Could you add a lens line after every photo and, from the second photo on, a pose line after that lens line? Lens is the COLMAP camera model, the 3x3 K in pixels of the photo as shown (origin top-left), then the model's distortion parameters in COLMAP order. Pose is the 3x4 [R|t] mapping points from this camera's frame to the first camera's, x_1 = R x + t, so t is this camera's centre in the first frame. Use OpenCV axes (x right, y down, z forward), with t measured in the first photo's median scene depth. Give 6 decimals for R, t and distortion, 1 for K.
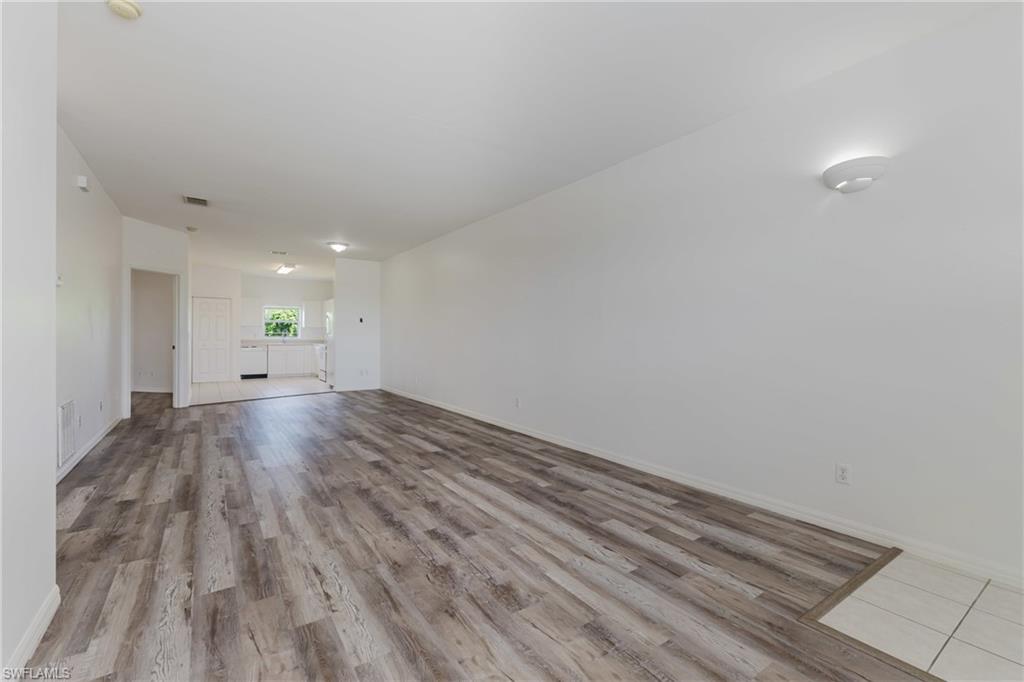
lens RADIAL K [[439.8, 0, 514.1], [0, 439.8, 336.5], [0, 0, 1]] dist [0.009520, -0.000024]
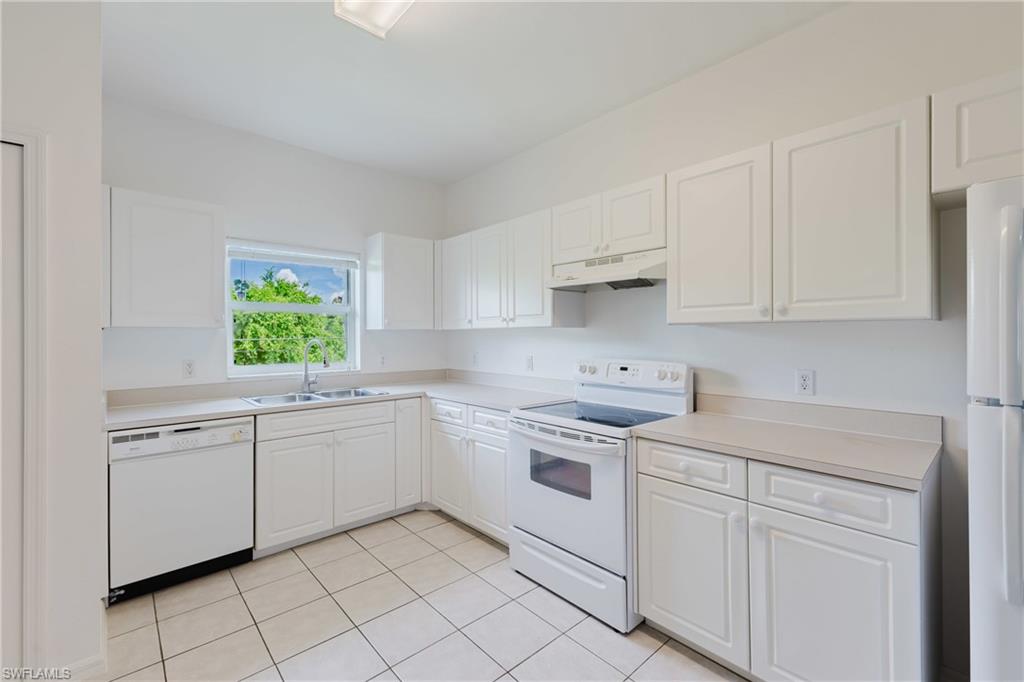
lens RADIAL K [[439.8, 0, 514.1], [0, 439.8, 336.5], [0, 0, 1]] dist [0.009520, -0.000024]
pose [[0.992505, -0.011927, 0.121624, -1.838195], [0.011328, 0.999920, 0.005618, -0.074557], [-0.121682, -0.004198, 0.992560, 3.081413]]
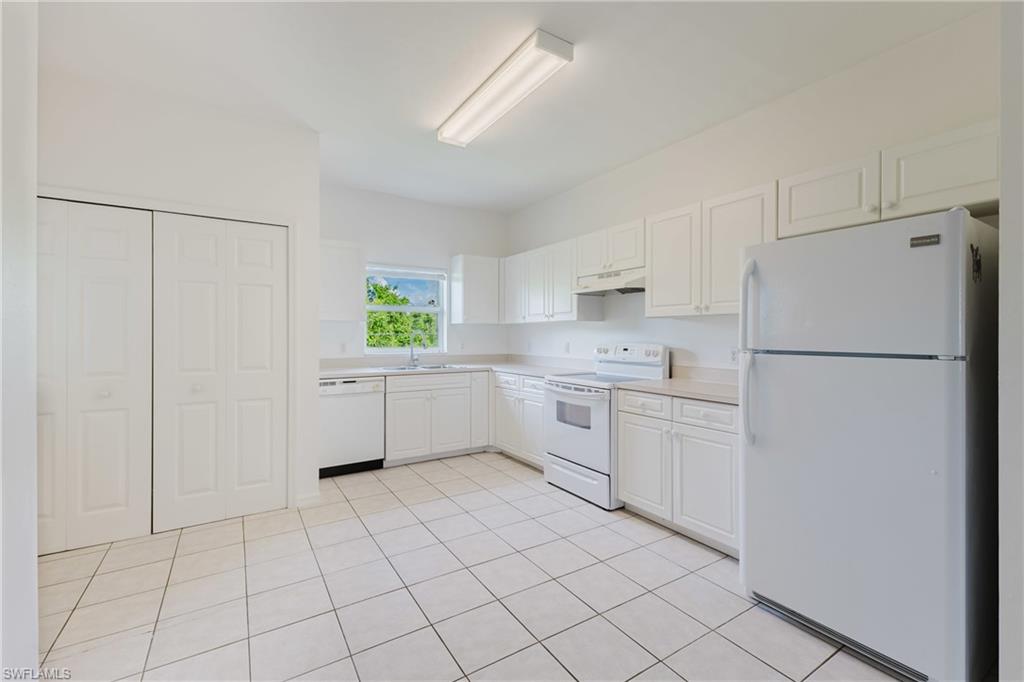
lens RADIAL K [[439.8, 0, 514.1], [0, 439.8, 336.5], [0, 0, 1]] dist [0.009520, -0.000024]
pose [[0.998895, -0.006958, -0.046475, -1.772725], [0.007228, 0.999958, 0.005640, -0.048679], [0.046434, -0.005969, 0.998904, 2.646917]]
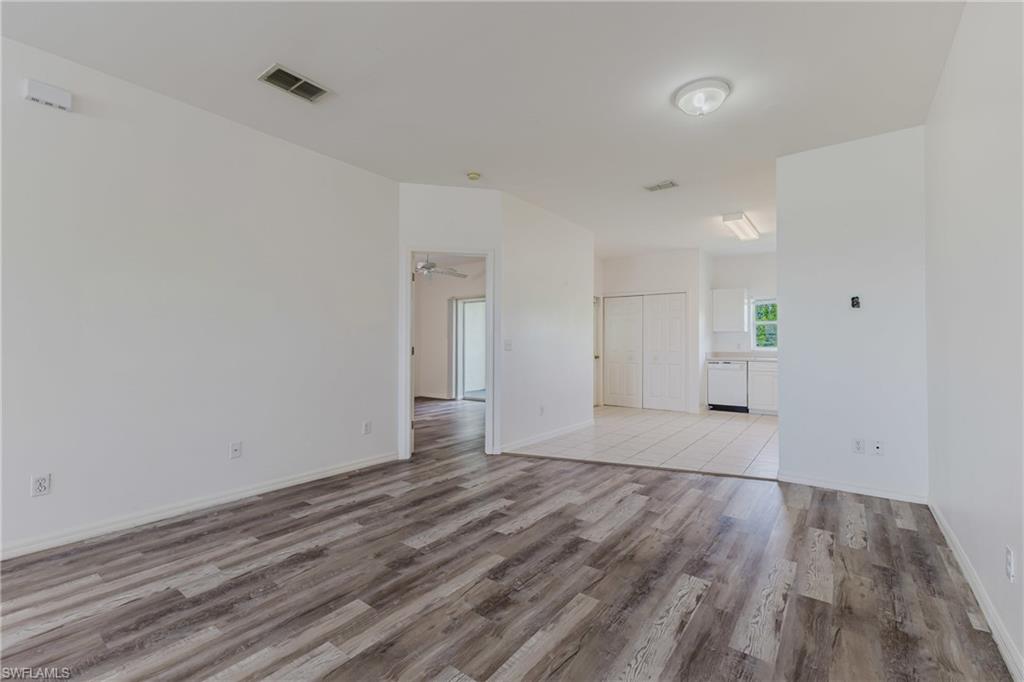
lens RADIAL K [[437.9, 0, 514.4], [0, 437.9, 339.2], [0, 0, 1]] dist [0.009431, -0.000354]
pose [[0.312248, -0.019317, -0.949804, -0.278415], [0.000680, 0.999798, -0.020110, 0.005448], [0.950000, 0.005633, 0.312198, 1.968222]]
